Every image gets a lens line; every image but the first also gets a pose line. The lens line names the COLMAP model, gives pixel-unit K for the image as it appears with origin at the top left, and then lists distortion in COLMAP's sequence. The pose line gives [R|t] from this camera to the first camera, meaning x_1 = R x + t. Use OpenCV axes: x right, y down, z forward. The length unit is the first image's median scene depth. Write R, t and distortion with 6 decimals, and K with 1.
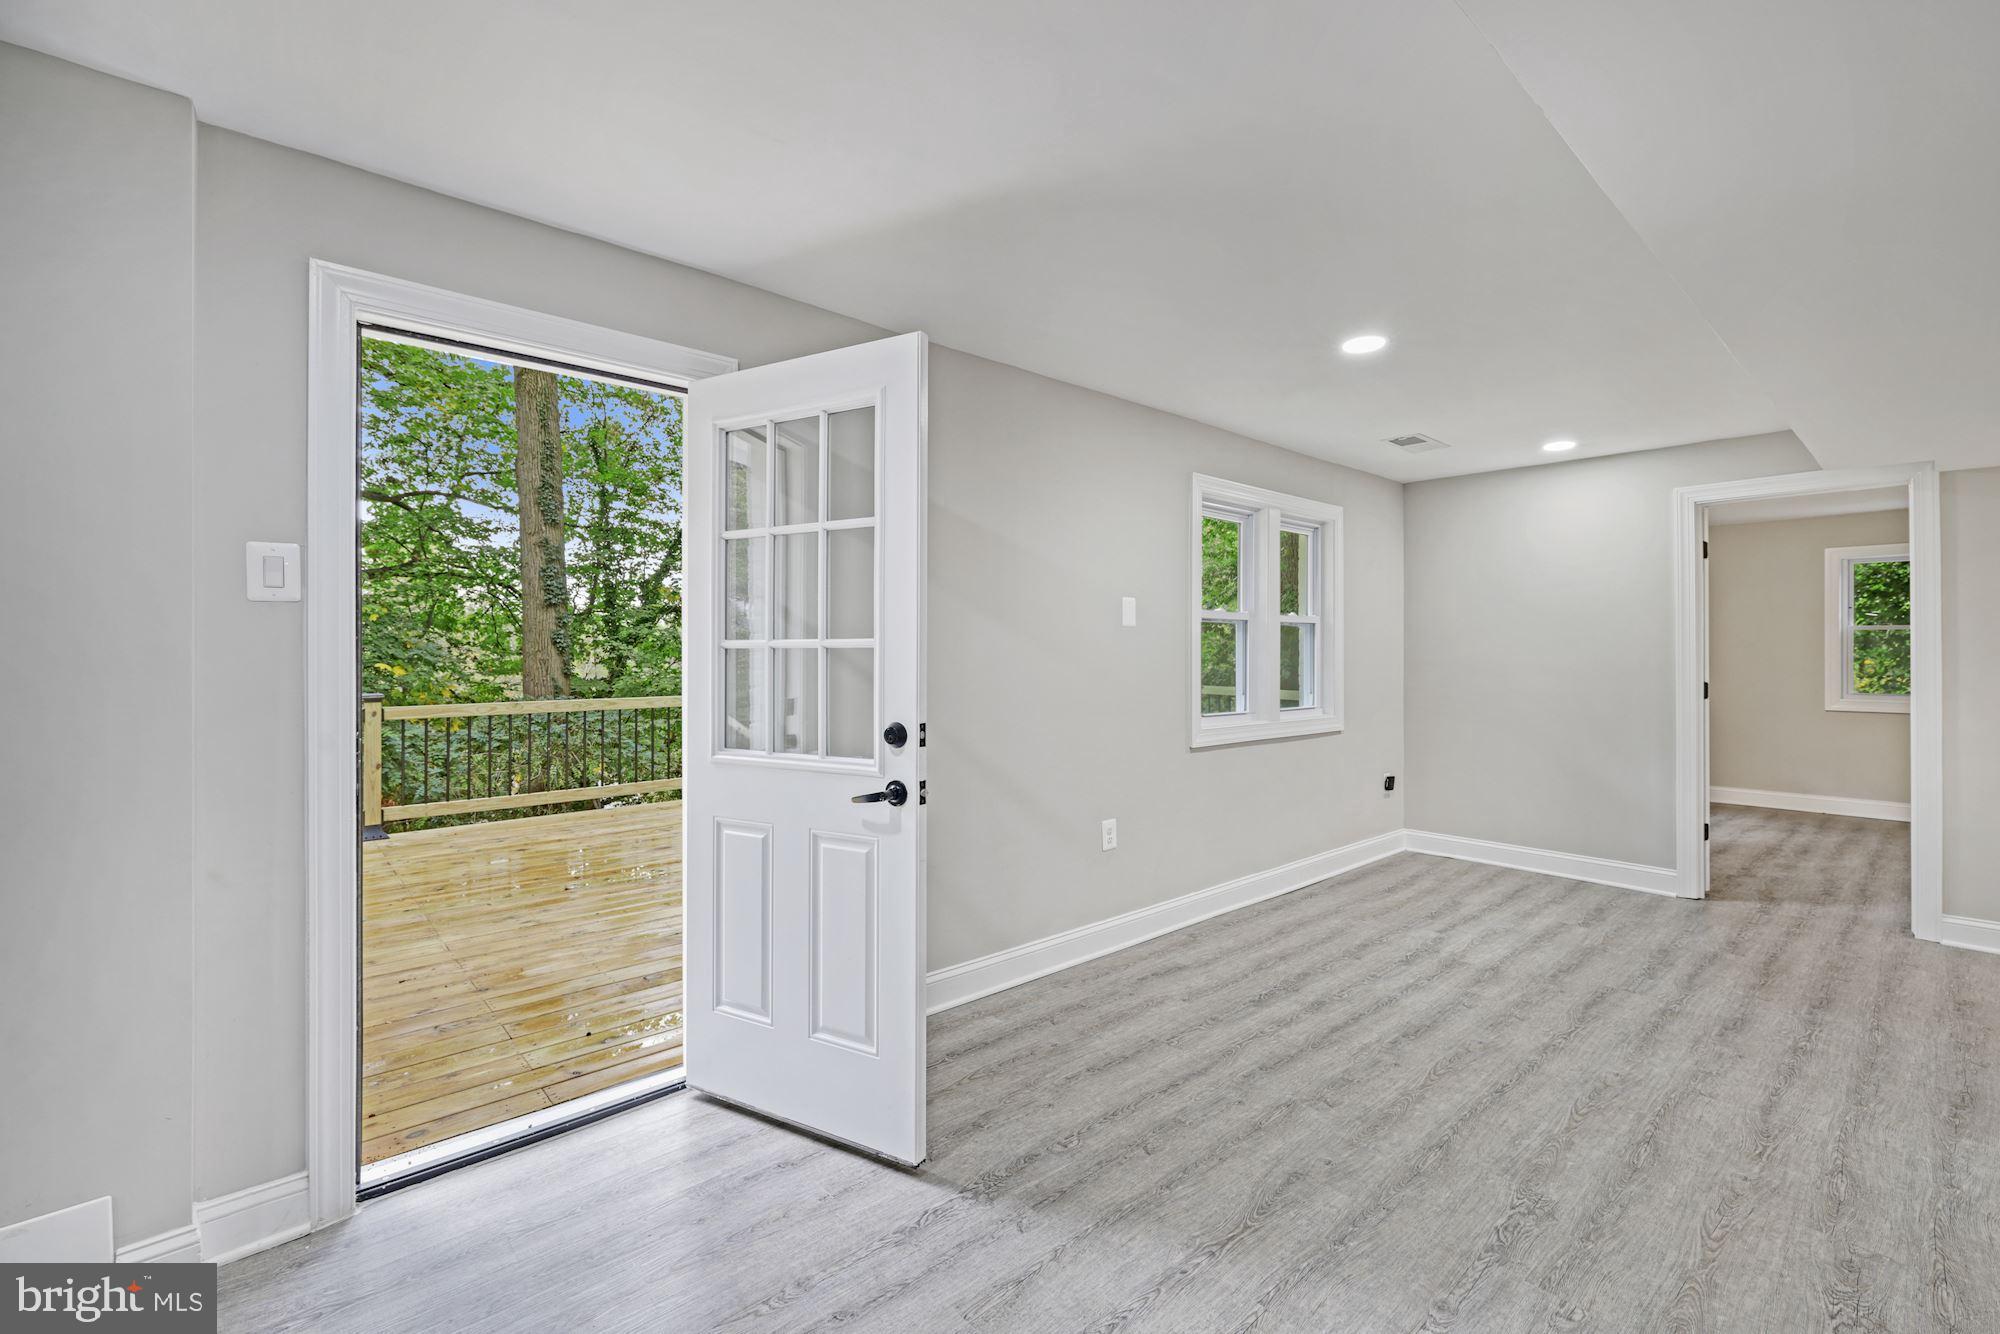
lens RADIAL K [[851.2, 0, 1007.7], [0, 851.2, 656.5], [0, 0, 1]] dist [-0.008250, -0.000034]
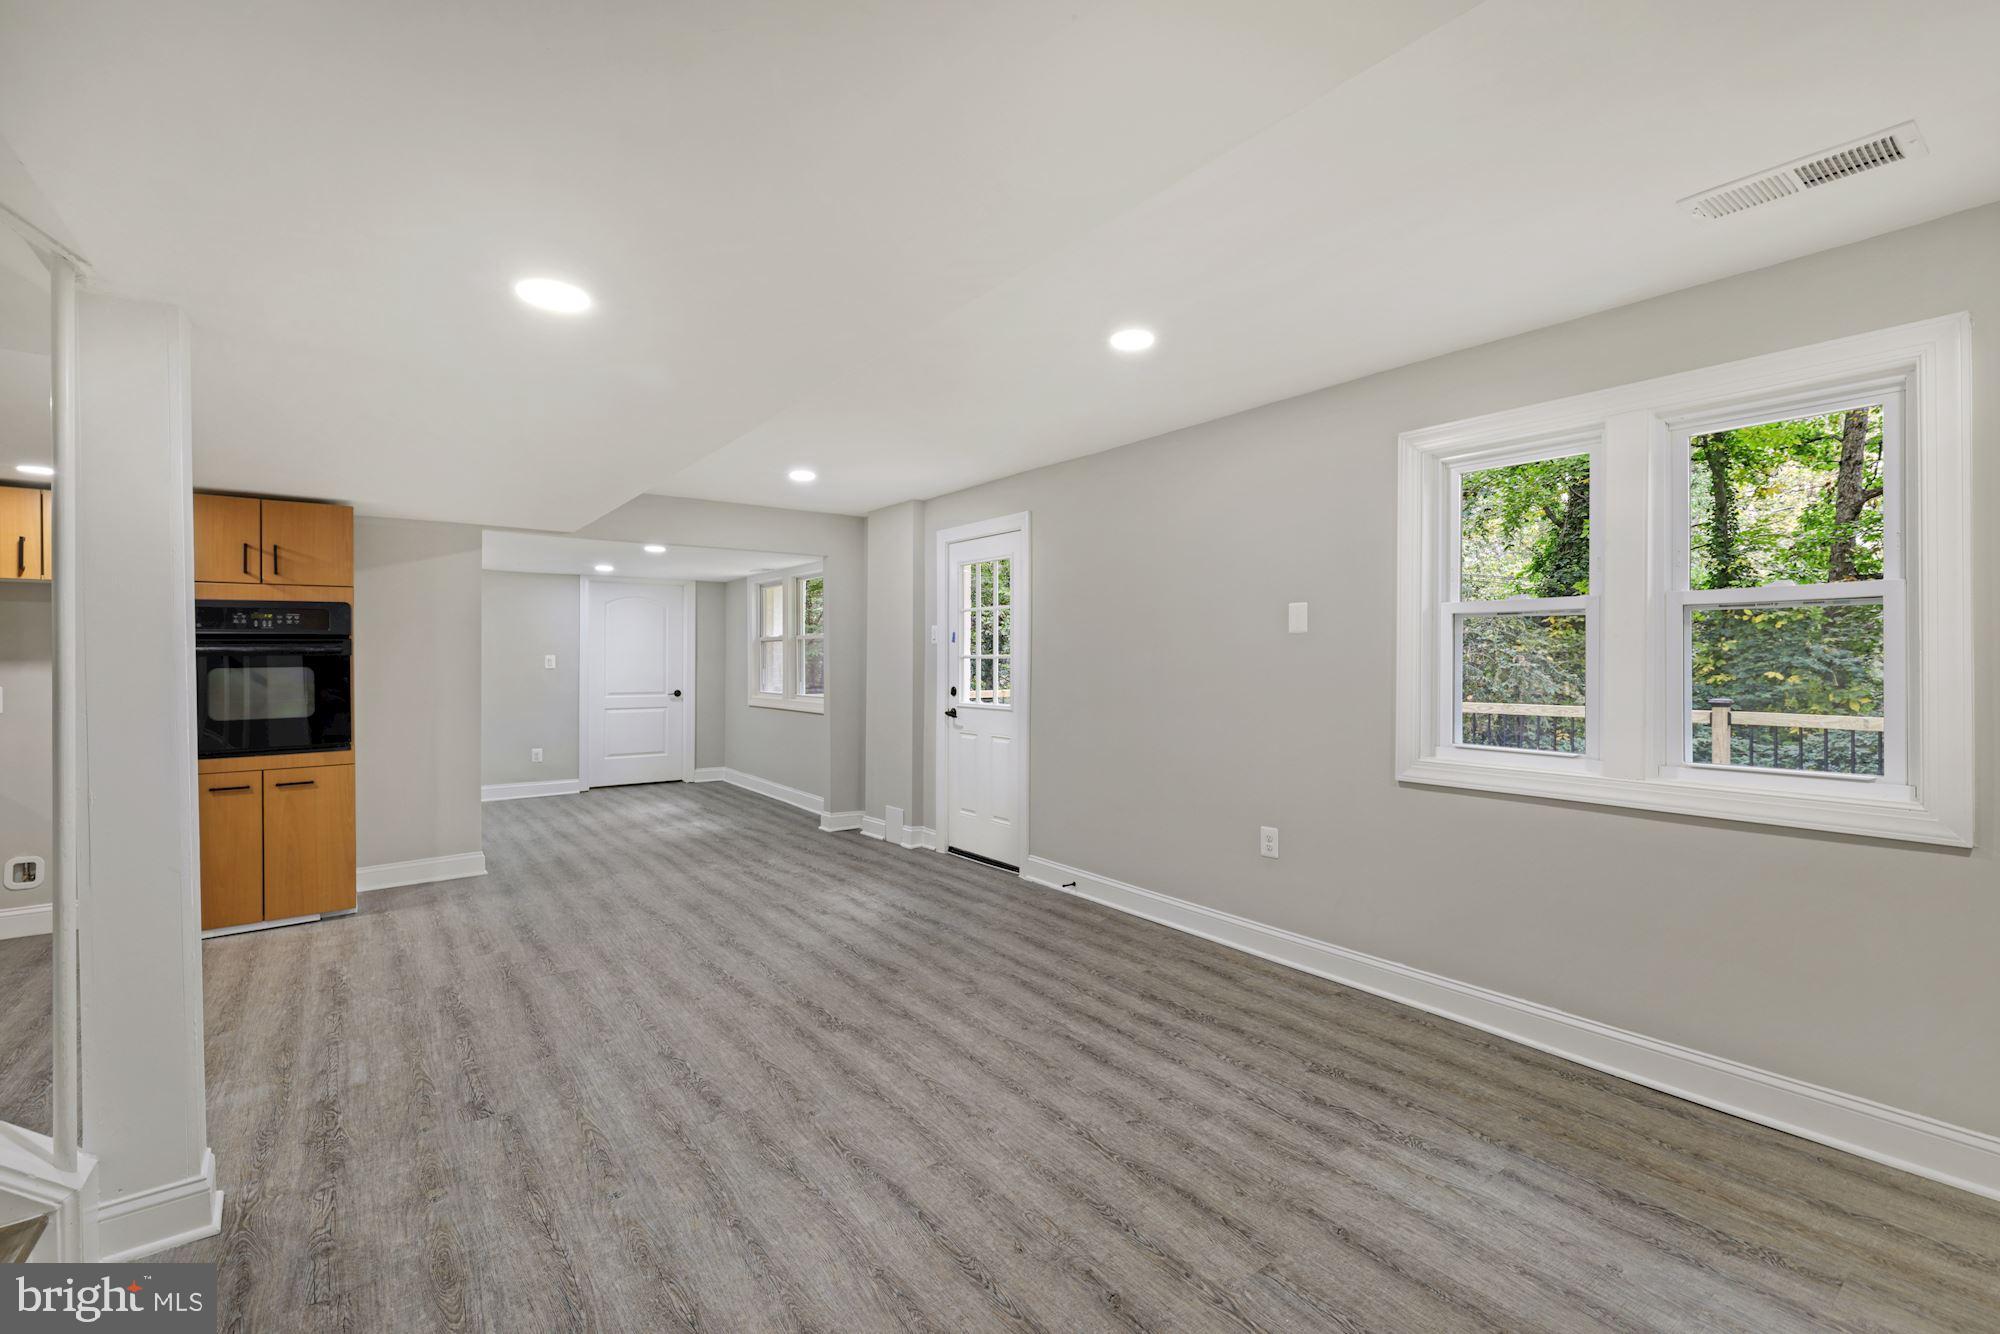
lens RADIAL K [[851.2, 0, 1001.8], [0, 851.2, 663.5], [0, 0, 1]] dist [-0.008250, -0.000034]
pose [[-0.072905, 0.005355, -0.997325, 1.337284], [-0.005433, 0.999969, 0.005766, -0.005419], [0.997324, 0.005839, -0.072873, 0.889581]]
